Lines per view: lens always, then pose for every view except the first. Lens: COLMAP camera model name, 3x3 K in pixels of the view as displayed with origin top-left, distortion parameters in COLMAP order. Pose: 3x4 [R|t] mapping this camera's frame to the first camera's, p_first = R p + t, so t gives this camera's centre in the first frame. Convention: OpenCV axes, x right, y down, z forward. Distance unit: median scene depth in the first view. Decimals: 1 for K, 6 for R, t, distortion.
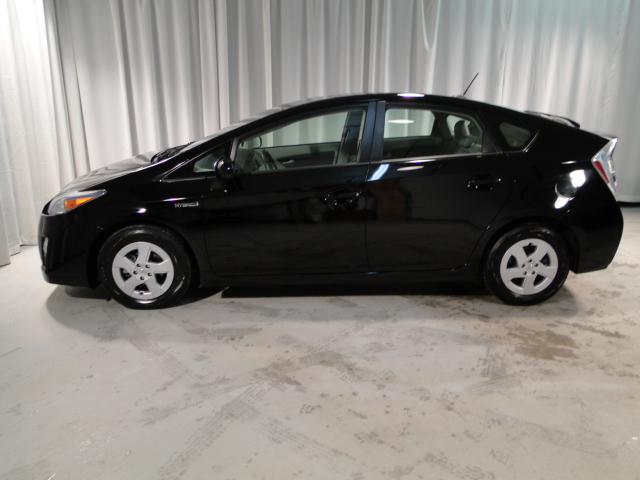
lens RADIAL K [[497.4, 0, 317.8], [0, 497.4, 241.5], [0, 0, 1]] dist [0.007230, -0.019103]
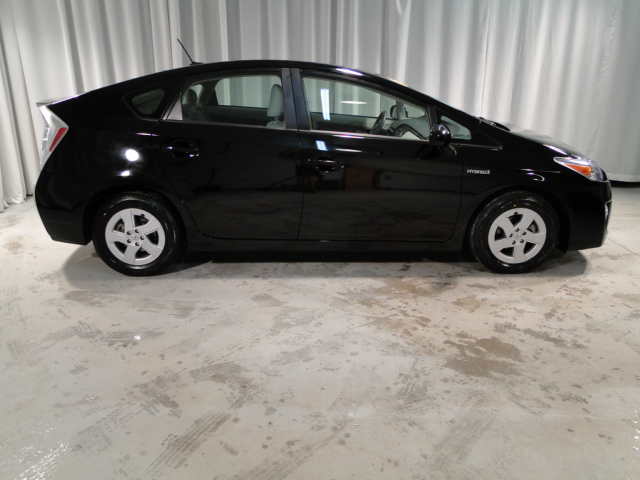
lens RADIAL K [[497.4, 0, 324.3], [0, 497.4, 236.7], [0, 0, 1]] dist [0.007230, -0.019103]
pose [[0.999582, 0.002279, -0.028833, 0.207294], [-0.001131, 0.999209, 0.039749, -0.029645], [0.028901, -0.039699, 0.998794, 0.153164]]
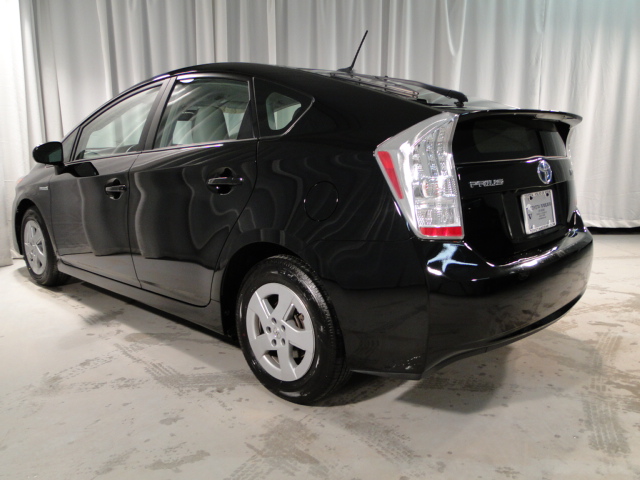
lens RADIAL K [[497.4, 0, 318.8], [0, 497.4, 244.1], [0, 0, 1]] dist [0.007230, -0.019103]
pose [[0.999959, -0.003153, -0.008476, -0.023519], [0.002395, 0.996119, -0.087986, 0.051951], [0.008720, 0.087962, 0.996086, 0.283031]]
